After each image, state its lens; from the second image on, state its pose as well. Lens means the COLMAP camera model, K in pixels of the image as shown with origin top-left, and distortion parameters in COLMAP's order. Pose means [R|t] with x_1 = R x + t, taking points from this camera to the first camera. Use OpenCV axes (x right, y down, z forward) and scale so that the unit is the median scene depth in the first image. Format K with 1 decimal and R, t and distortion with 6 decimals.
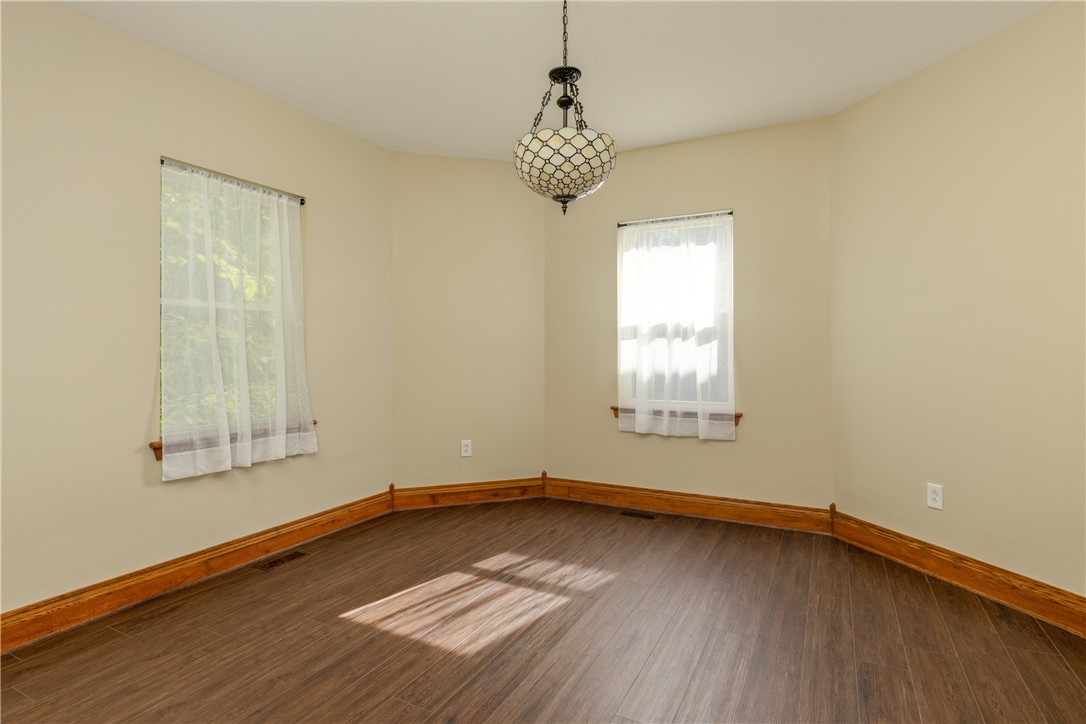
lens RADIAL K [[571.7, 0, 547.3], [0, 571.7, 345.8], [0, 0, 1]] dist [-0.000502, -0.000244]
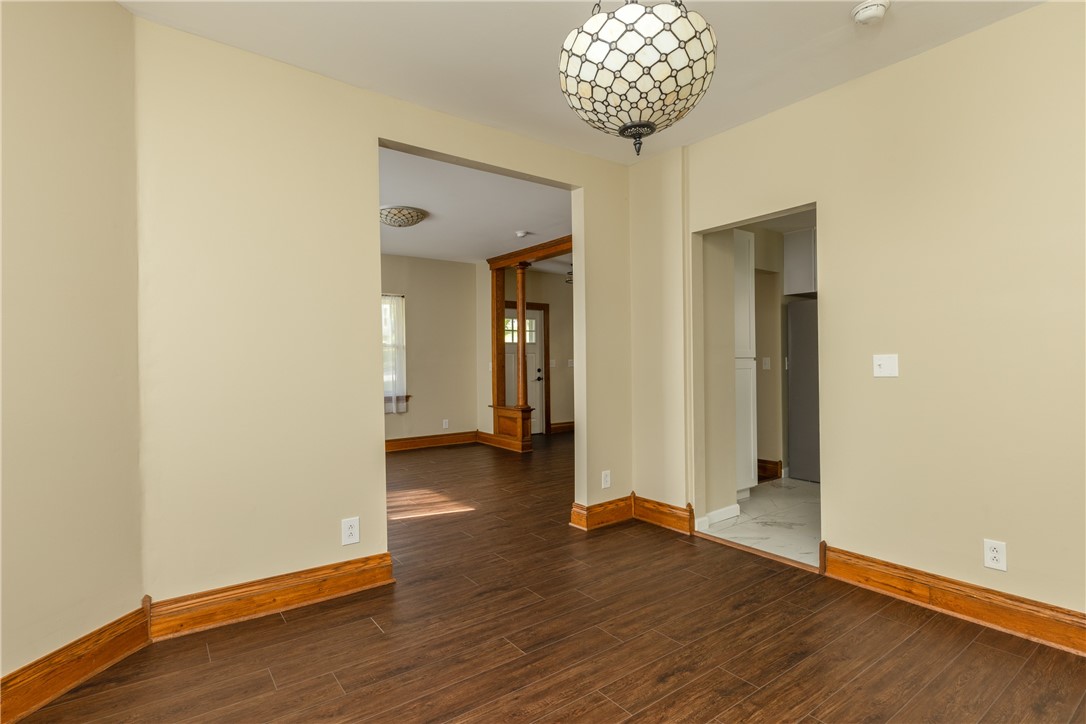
lens RADIAL K [[536.9, 0, 545.2], [0, 536.9, 361.9], [0, 0, 1]] dist [0.001872, 0.000453]
pose [[-0.894417, 0.014659, 0.446994, -0.075824], [0.015959, 0.999872, -0.000857, 0.012570], [-0.446949, 0.006367, -0.894537, 0.926748]]
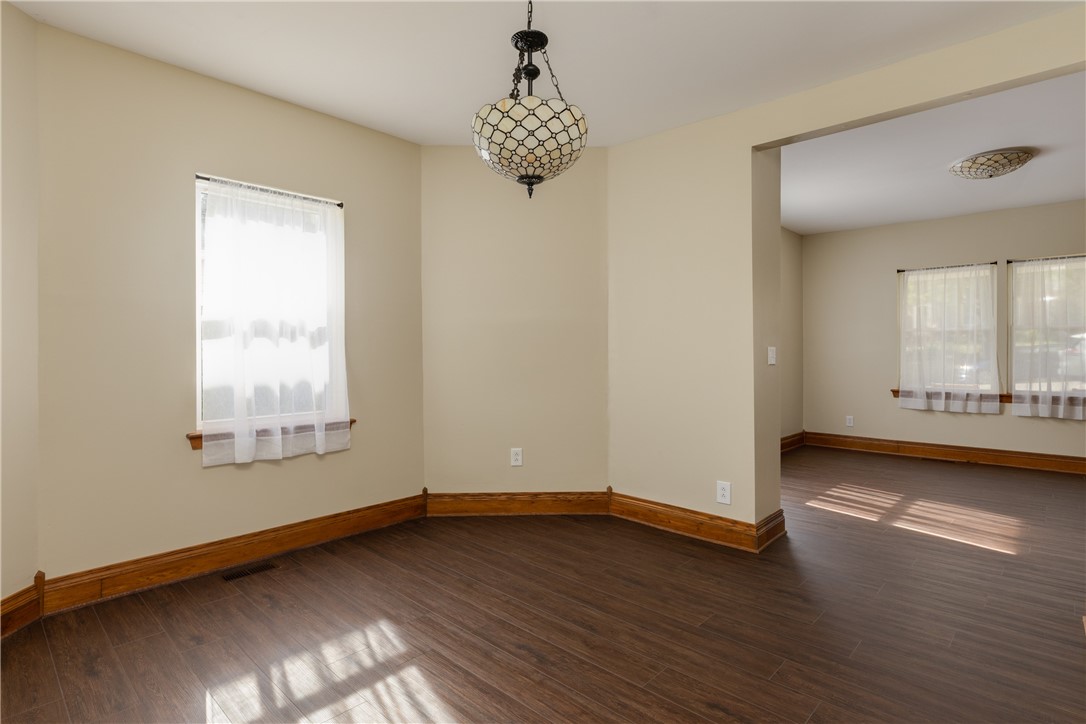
lens RADIAL K [[553.7, 0, 553.9], [0, 553.7, 349.4], [0, 0, 1]] dist [0.004068, 0.000795]
pose [[0.269383, 0.002872, 0.963029, -0.448612], [0.002473, 0.999990, -0.003674, 0.006492], [-0.963030, 0.003371, 0.269373, 0.421725]]
